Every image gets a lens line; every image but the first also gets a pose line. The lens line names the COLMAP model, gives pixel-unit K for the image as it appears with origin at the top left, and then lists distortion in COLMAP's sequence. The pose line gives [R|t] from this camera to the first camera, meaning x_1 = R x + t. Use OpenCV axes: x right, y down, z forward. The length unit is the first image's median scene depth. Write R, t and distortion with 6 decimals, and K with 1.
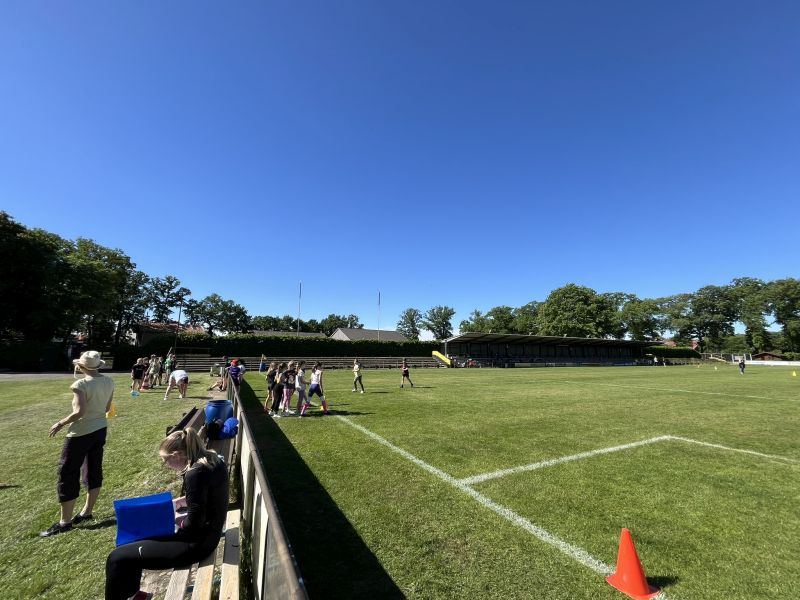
lens RADIAL K [[328.0, 0, 396.3], [0, 328.0, 299.6], [0, 0, 1]] dist [-0.004329, -0.000020]
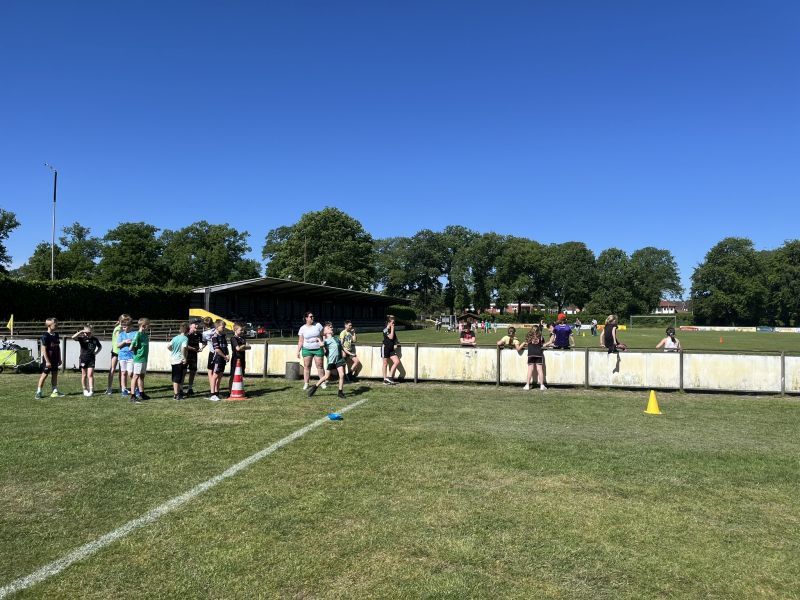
lens RADIAL K [[608.3, 0, 405.8], [0, 608.3, 299.3], [0, 0, 1]] dist [0.071496, -0.098014]
pose [[0.645069, 0.021050, 0.763835, -0.198792], [-0.127230, 0.988625, 0.080203, 0.010933], [-0.753458, -0.148919, 0.640409, 0.065517]]
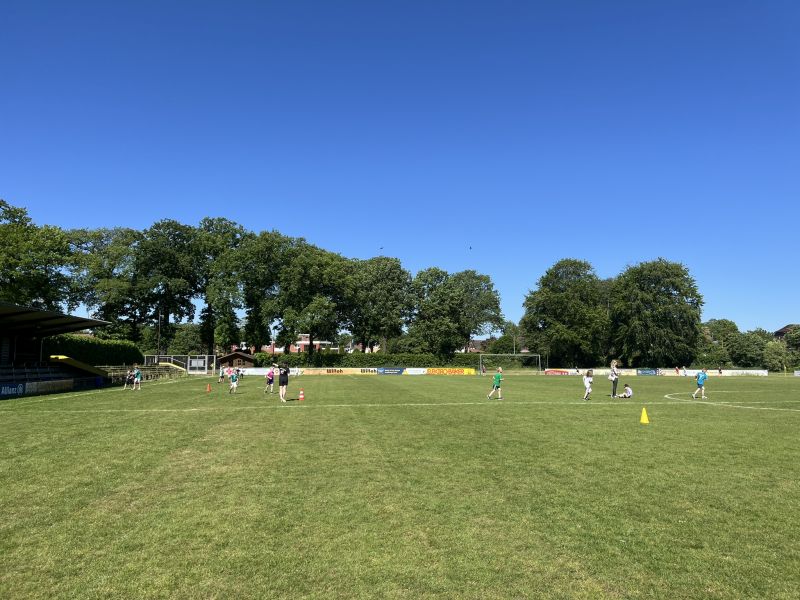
lens RADIAL K [[598.3, 0, 400.8], [0, 598.3, 304.8], [0, 0, 1]] dist [0.076439, -0.092987]
pose [[0.333204, 0.079985, 0.939456, 0.208396], [-0.151127, 0.988043, -0.030520, 0.058030], [-0.930664, -0.131808, 0.341308, 0.330256]]
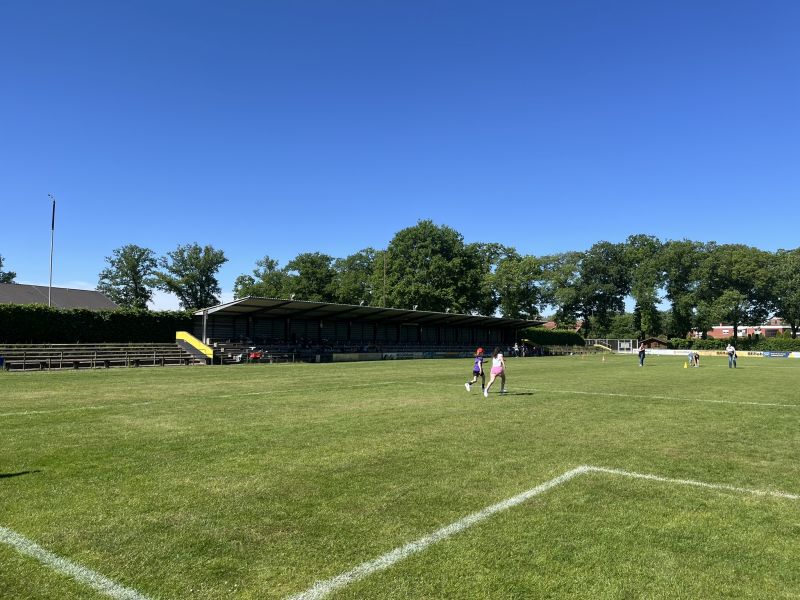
lens RADIAL K [[608.0, 0, 404.9], [0, 608.0, 309.1], [0, 0, 1]] dist [0.076155, -0.099869]
pose [[0.894145, 0.024261, 0.447120, 0.001744], [-0.075582, 0.992381, 0.097300, 0.003233], [-0.441353, -0.120795, 0.889166, 0.012768]]
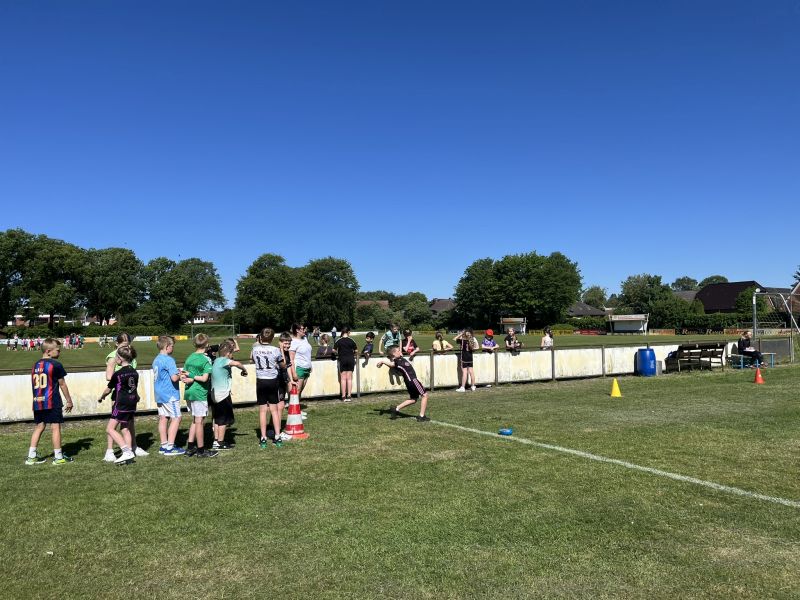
lens RADIAL K [[608.9, 0, 398.2], [0, 608.9, 301.9], [0, 0, 1]] dist [0.058338, -0.000137]
pose [[-0.052533, 0.032204, 0.998100, -0.222423], [-0.143250, 0.988900, -0.039447, 0.026007], [-0.988291, -0.145050, -0.047336, 0.159717]]
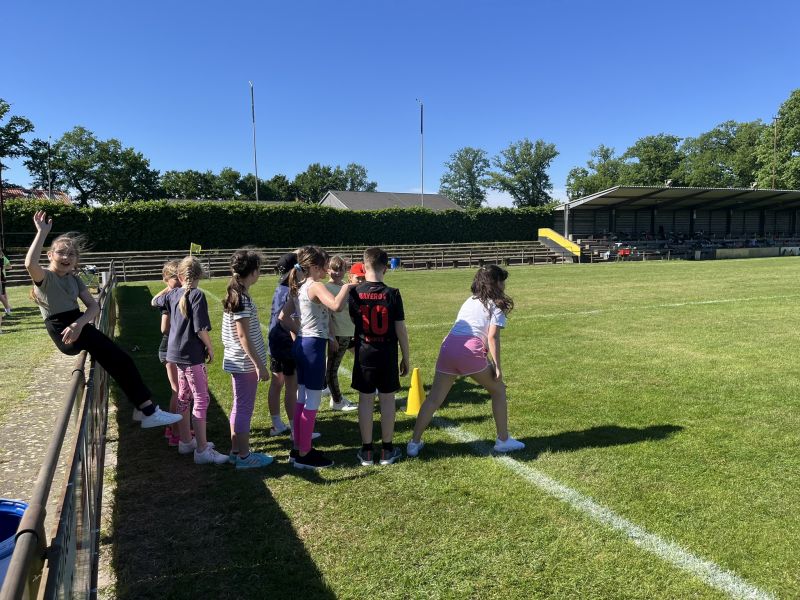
lens RADIAL K [[607.4, 0, 404.4], [0, 607.4, 299.5], [0, 0, 1]] dist [0.068134, -0.075917]
pose [[0.998621, -0.019347, -0.048805, -0.021739], [0.031378, 0.965258, 0.259407, 0.009637], [0.042091, -0.260581, 0.964534, 0.052823]]
